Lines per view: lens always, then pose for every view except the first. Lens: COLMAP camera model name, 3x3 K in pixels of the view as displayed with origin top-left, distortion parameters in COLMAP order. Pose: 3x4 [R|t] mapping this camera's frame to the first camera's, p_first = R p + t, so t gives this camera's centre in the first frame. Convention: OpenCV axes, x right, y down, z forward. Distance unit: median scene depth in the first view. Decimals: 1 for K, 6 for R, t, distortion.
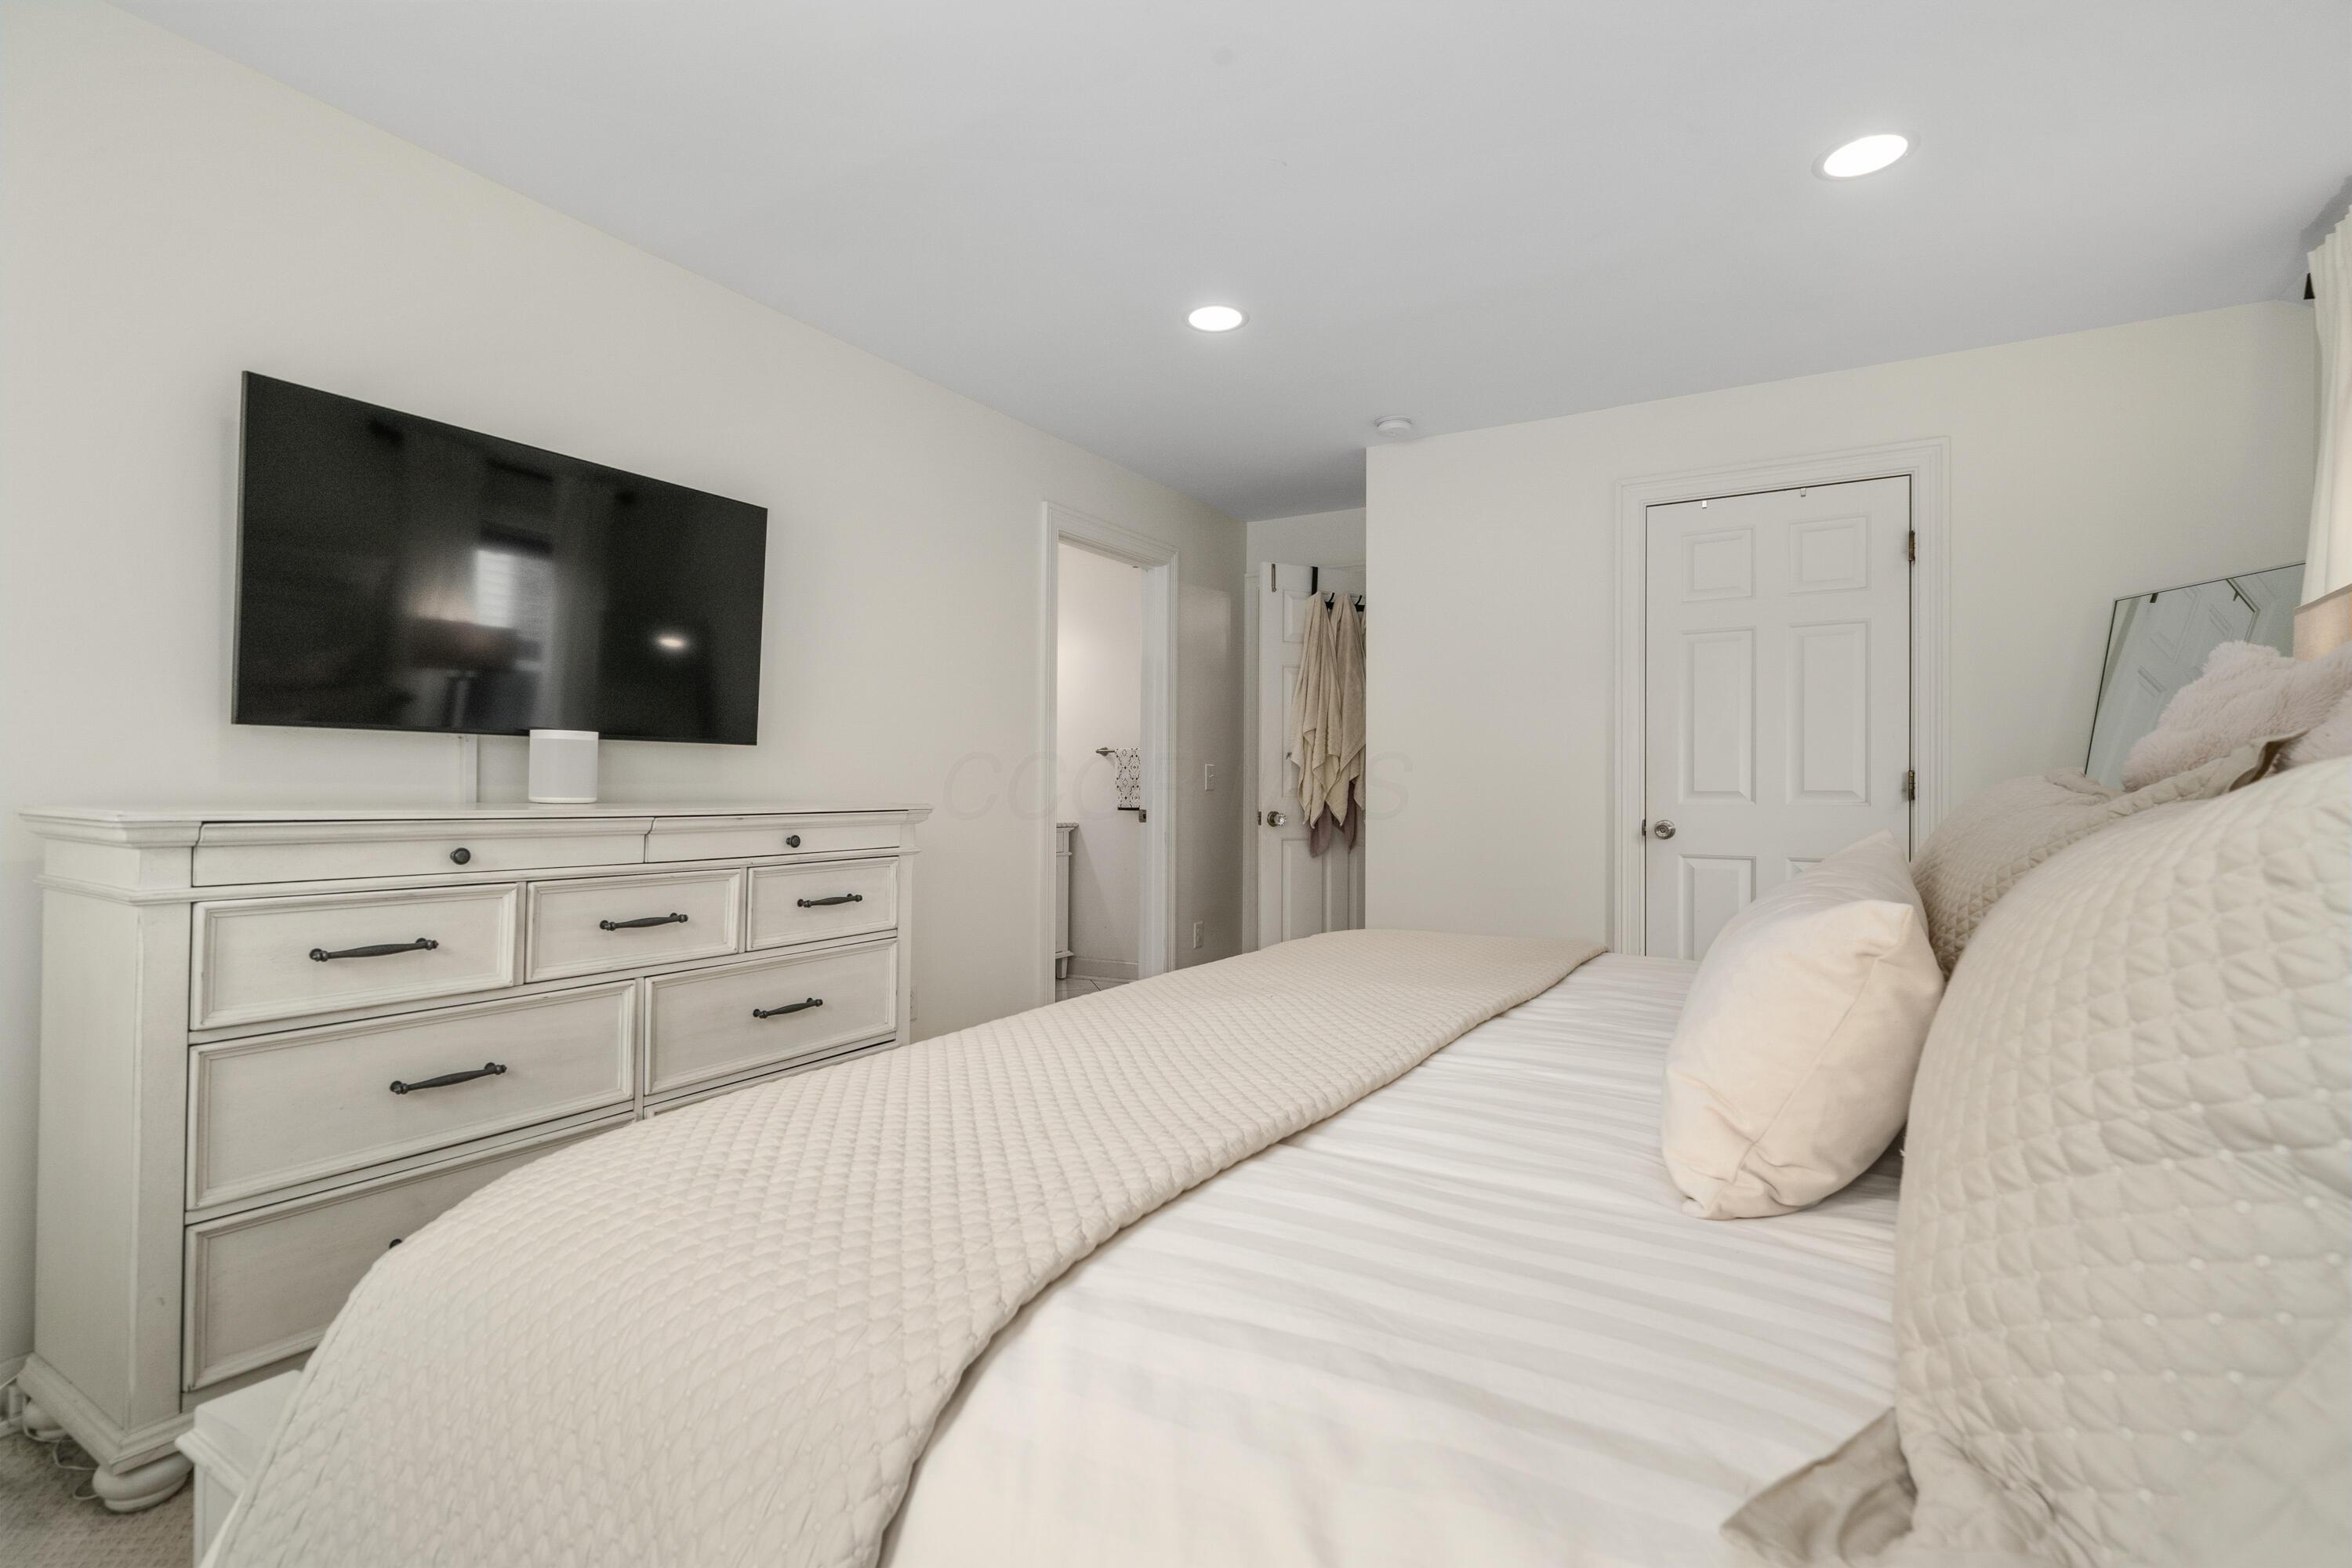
lens RADIAL K [[1096.1, 0, 1176.9], [0, 1096.1, 781.1], [0, 0, 1]] dist [0.000022, 0.000000]
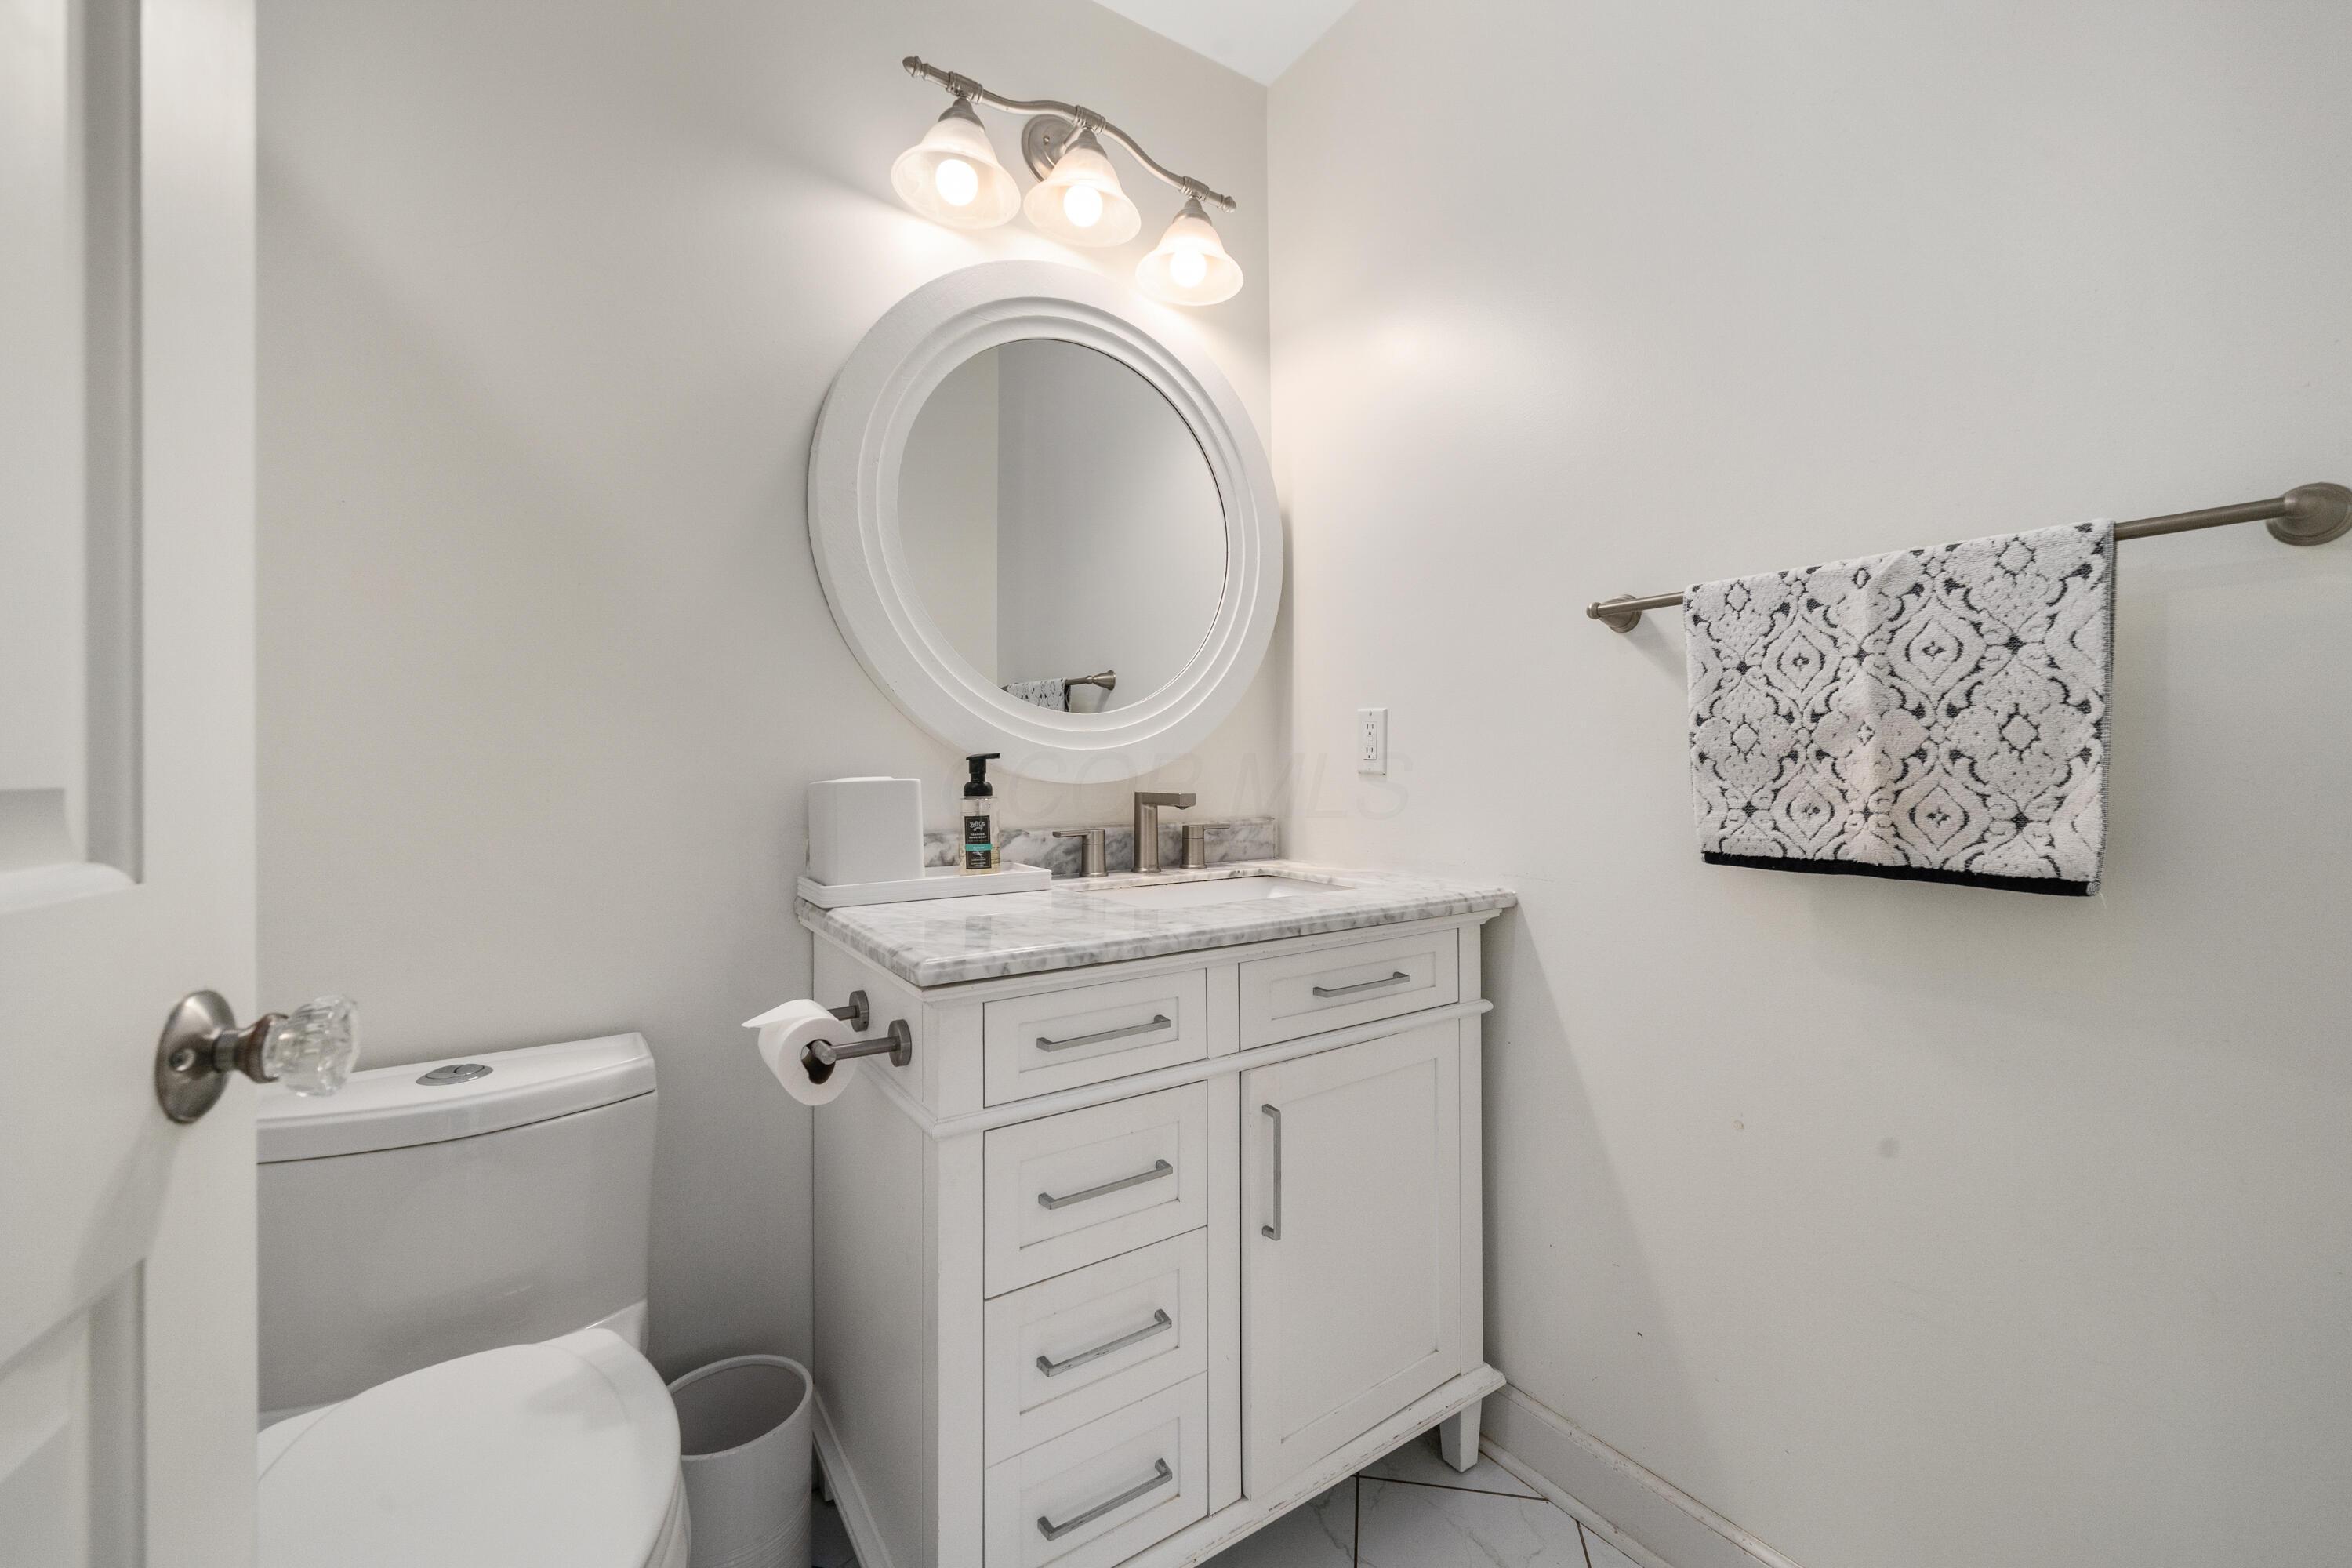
lens RADIAL K [[977.8, 0, 1178.6], [0, 977.8, 774.0], [0, 0, 1]] dist [-0.000130, -0.000028]
pose [[0.911515, -0.014476, -0.411012, -0.068855], [0.018634, 0.999808, 0.006112, 0.005290], [0.410844, -0.013230, 0.911610, 0.776307]]
